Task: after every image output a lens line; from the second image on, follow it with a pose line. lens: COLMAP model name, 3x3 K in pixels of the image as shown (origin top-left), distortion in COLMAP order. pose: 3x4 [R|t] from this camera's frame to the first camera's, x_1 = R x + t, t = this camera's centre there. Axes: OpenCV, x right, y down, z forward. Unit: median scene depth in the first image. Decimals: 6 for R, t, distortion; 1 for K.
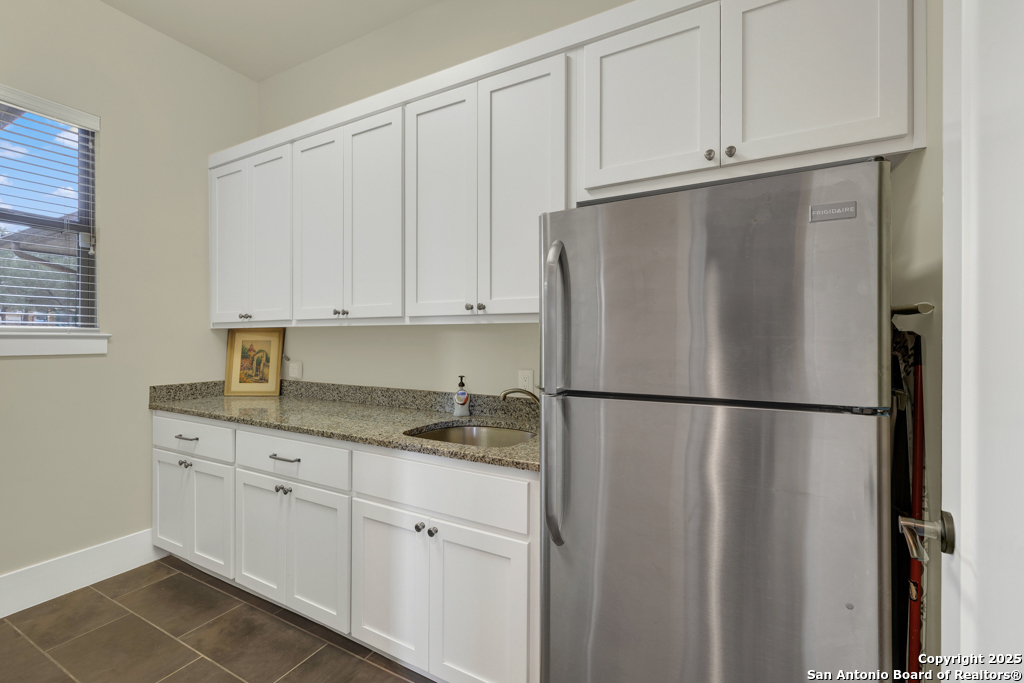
lens RADIAL K [[444.2, 0, 508.2], [0, 444.2, 338.7], [0, 0, 1]] dist [-0.002597, 0.000487]
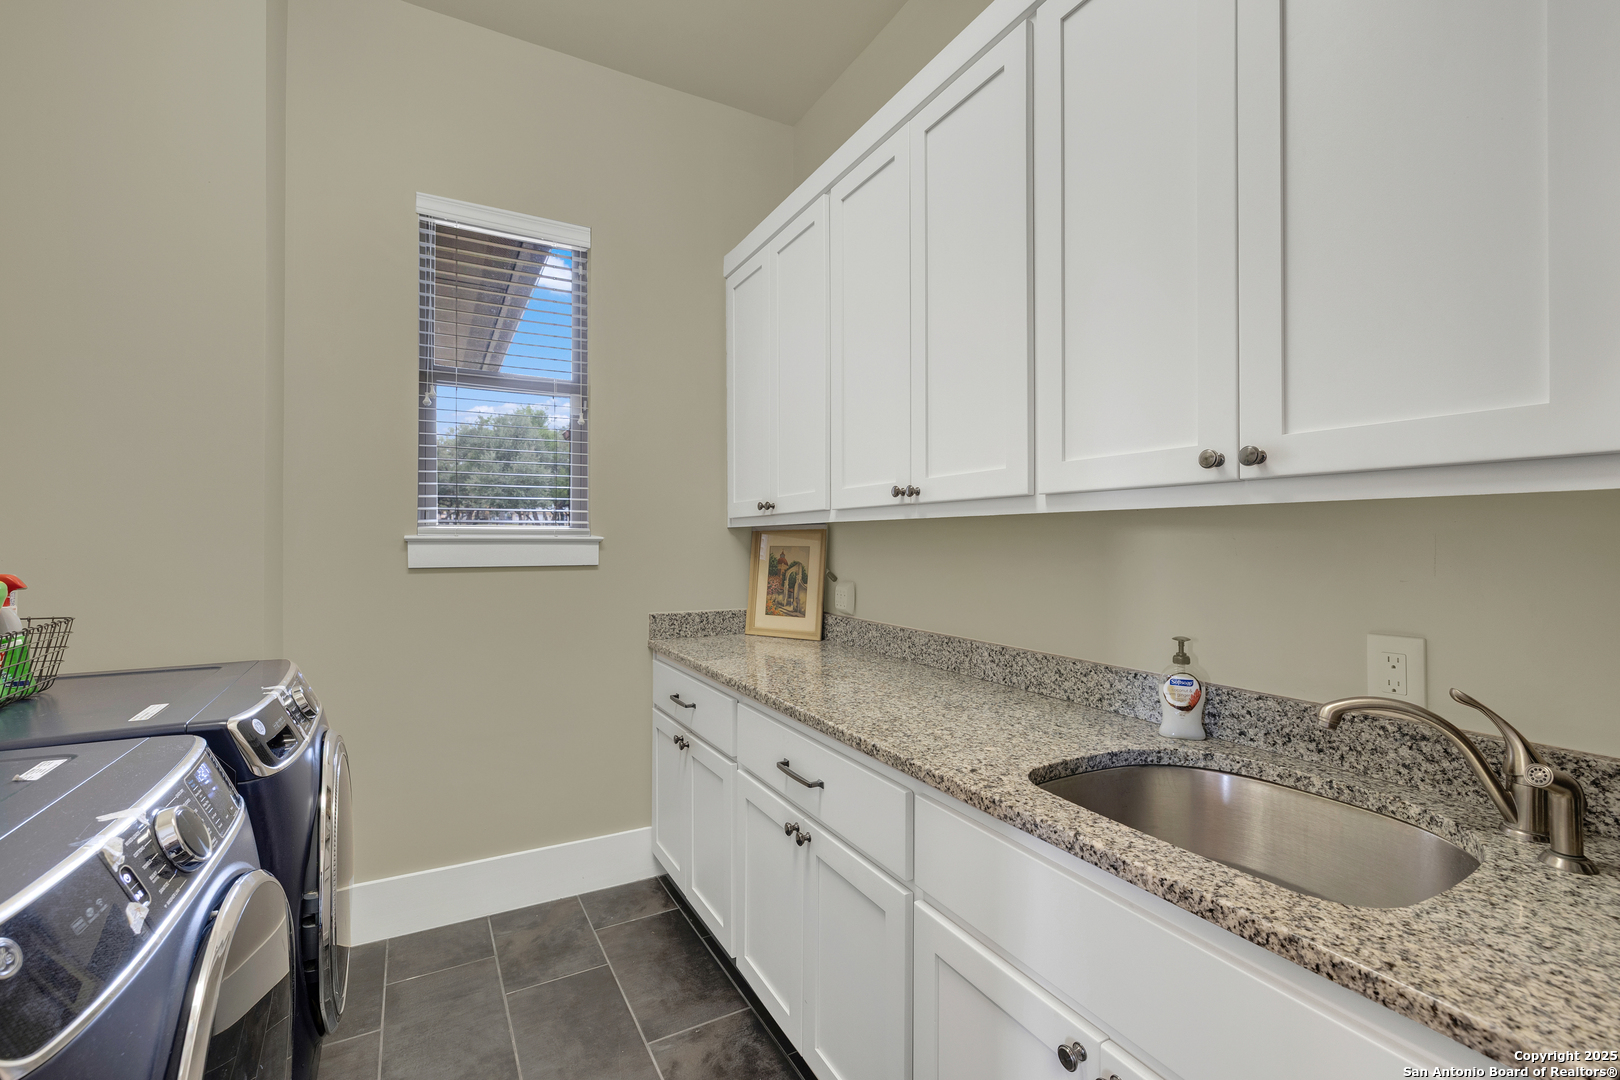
lens RADIAL K [[702.7, 0, 796.5], [0, 702.7, 535.8], [0, 0, 1]] dist [-0.002597, 0.000487]
pose [[0.839478, -0.005269, -0.543369, -0.052887], [0.001511, 0.999972, -0.007363, -0.004134], [0.543392, 0.005361, 0.839462, 0.281641]]
